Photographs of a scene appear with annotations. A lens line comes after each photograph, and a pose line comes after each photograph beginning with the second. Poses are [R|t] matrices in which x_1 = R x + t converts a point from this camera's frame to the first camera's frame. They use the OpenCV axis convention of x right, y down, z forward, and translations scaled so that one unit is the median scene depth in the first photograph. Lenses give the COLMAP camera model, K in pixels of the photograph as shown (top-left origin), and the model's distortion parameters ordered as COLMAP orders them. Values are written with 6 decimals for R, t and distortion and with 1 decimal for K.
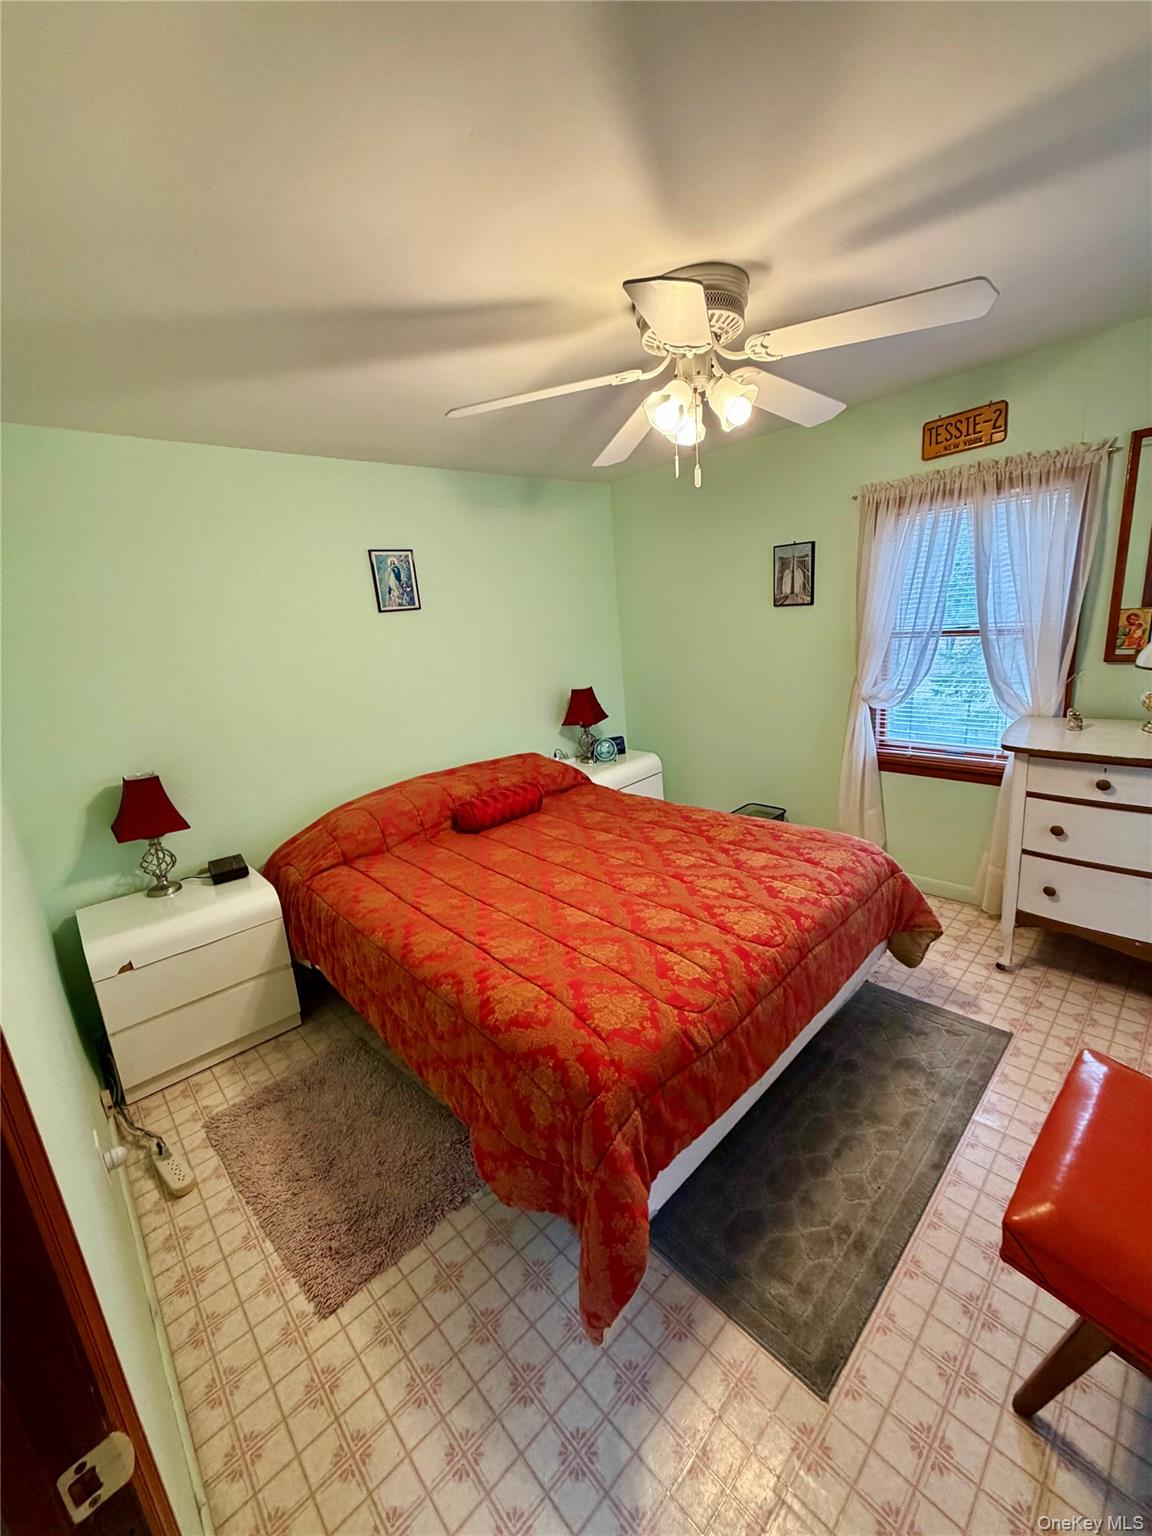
lens RADIAL K [[608.9, 0, 575.2], [0, 608.9, 762.9], [0, 0, 1]] dist [-0.000280, -0.000246]
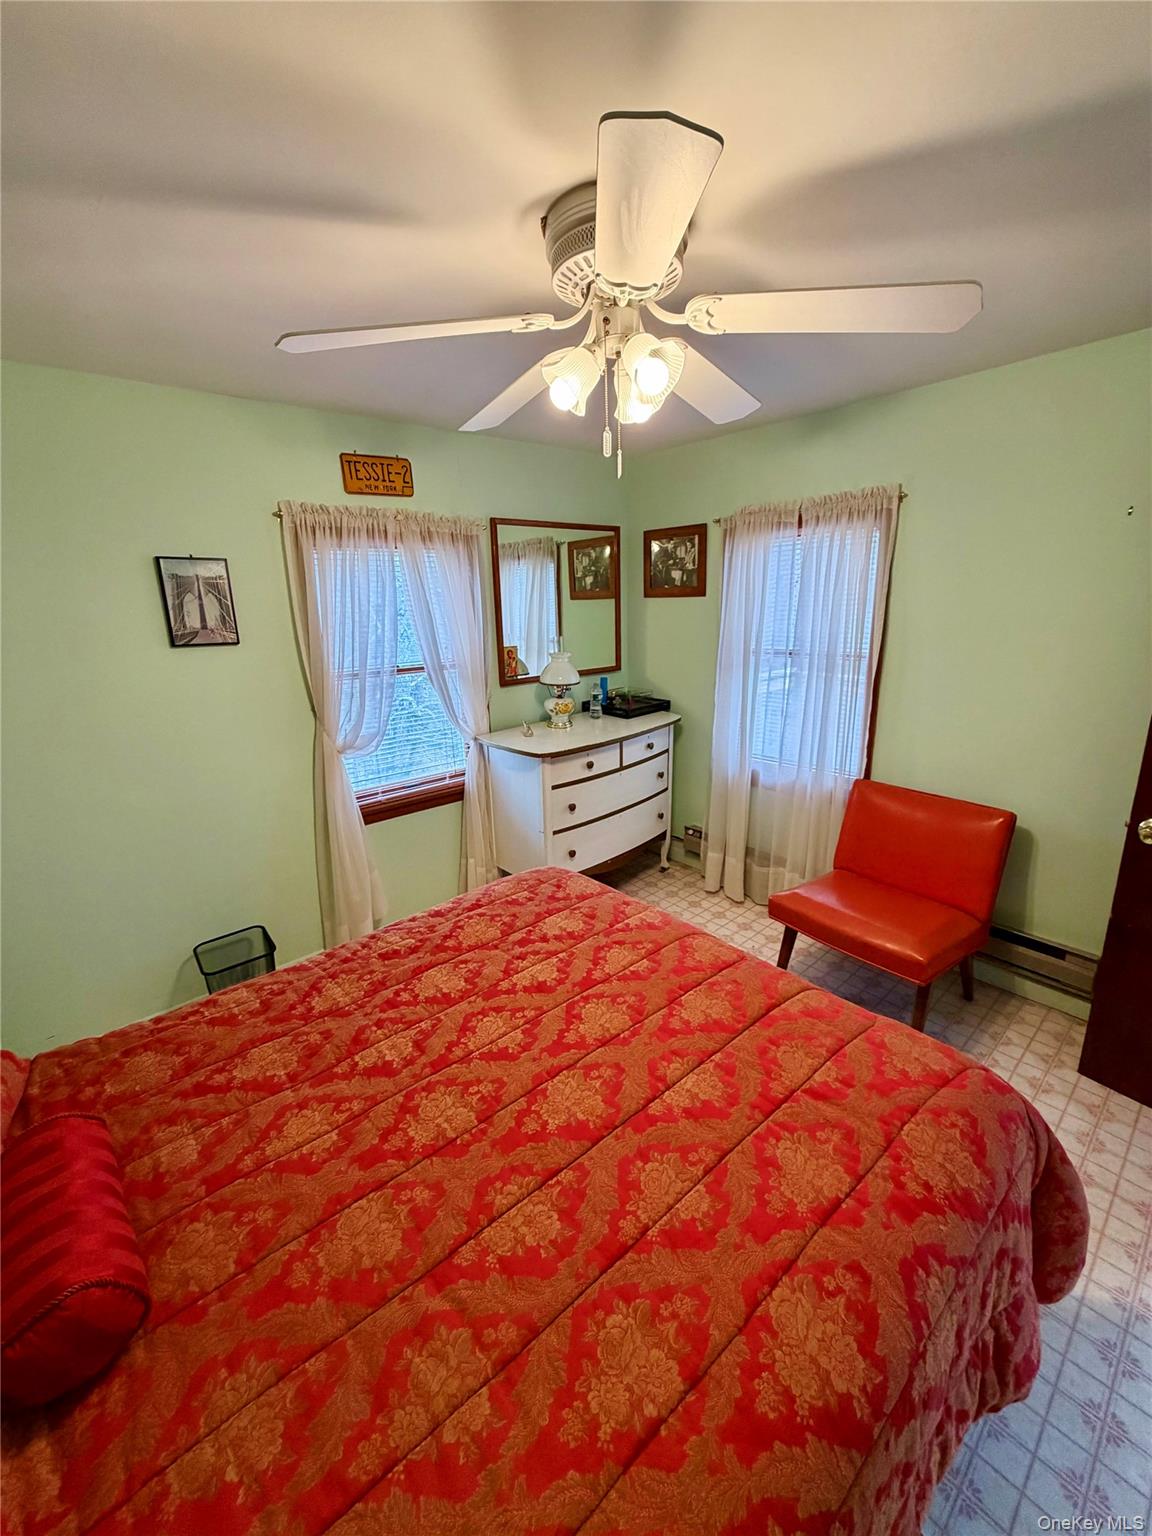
lens RADIAL K [[608.9, 0, 575.2], [0, 608.9, 762.9], [0, 0, 1]] dist [-0.000280, -0.000246]
pose [[0.037845, -0.173407, 0.984123, -0.453002], [0.268994, 0.950244, 0.157093, -0.168755], [-0.962398, 0.258777, 0.082608, 0.761191]]
